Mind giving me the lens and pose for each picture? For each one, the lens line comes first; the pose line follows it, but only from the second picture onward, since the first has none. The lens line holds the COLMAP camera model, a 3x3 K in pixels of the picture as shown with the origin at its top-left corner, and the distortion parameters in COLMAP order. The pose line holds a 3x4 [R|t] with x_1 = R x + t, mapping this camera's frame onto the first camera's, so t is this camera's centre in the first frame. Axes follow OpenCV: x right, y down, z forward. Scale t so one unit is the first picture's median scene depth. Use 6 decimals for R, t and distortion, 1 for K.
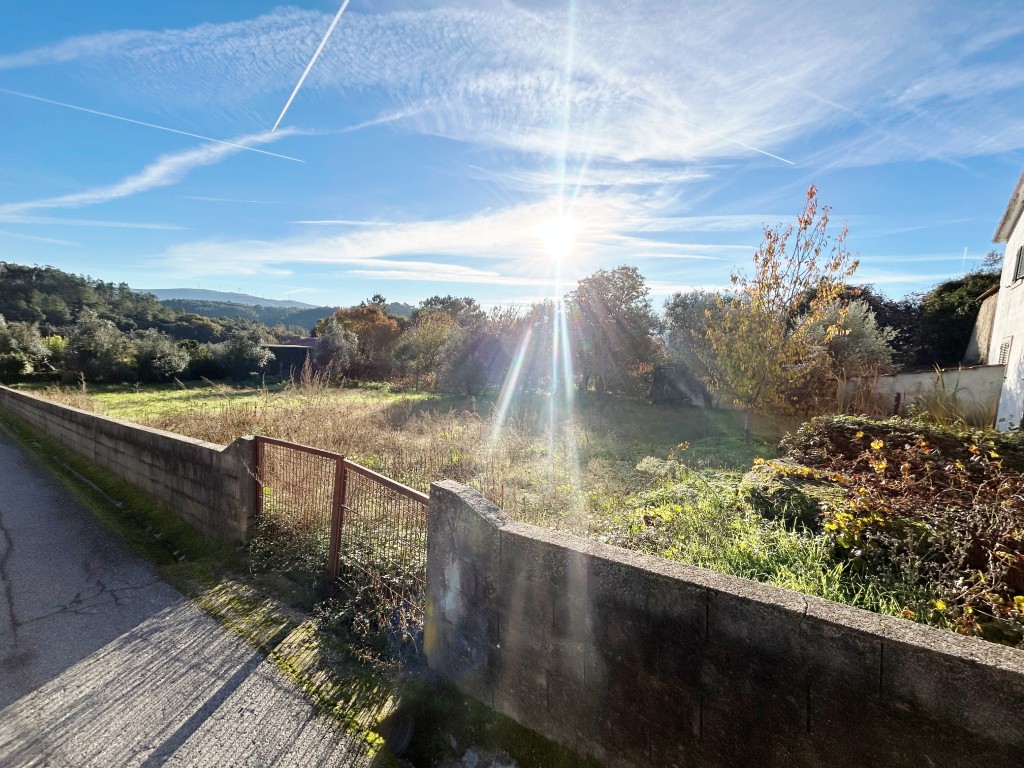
lens RADIAL K [[412.2, 0, 512.3], [0, 412.2, 361.0], [0, 0, 1]] dist [0.002260, -0.000307]
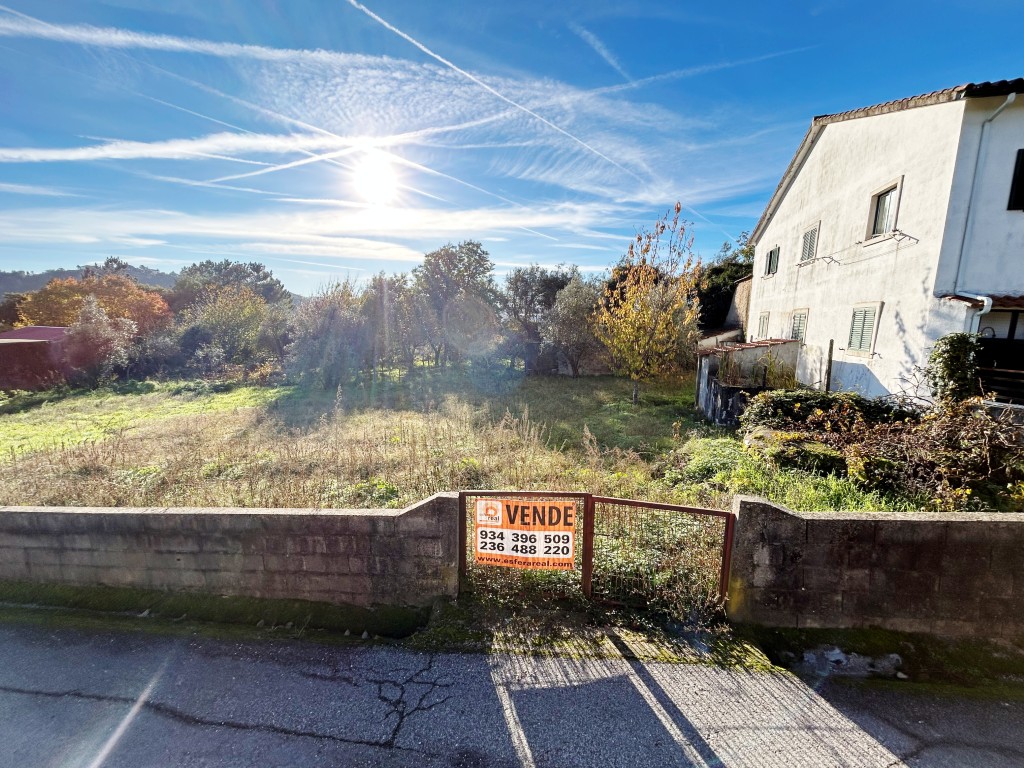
lens RADIAL K [[412.2, 0, 511.0], [0, 412.2, 370.6], [0, 0, 1]] dist [0.002260, -0.000307]
pose [[0.899302, -0.102741, 0.425089, -0.104445], [0.057917, 0.991430, 0.117095, -0.025408], [-0.433476, -0.080683, 0.897546, 0.007725]]
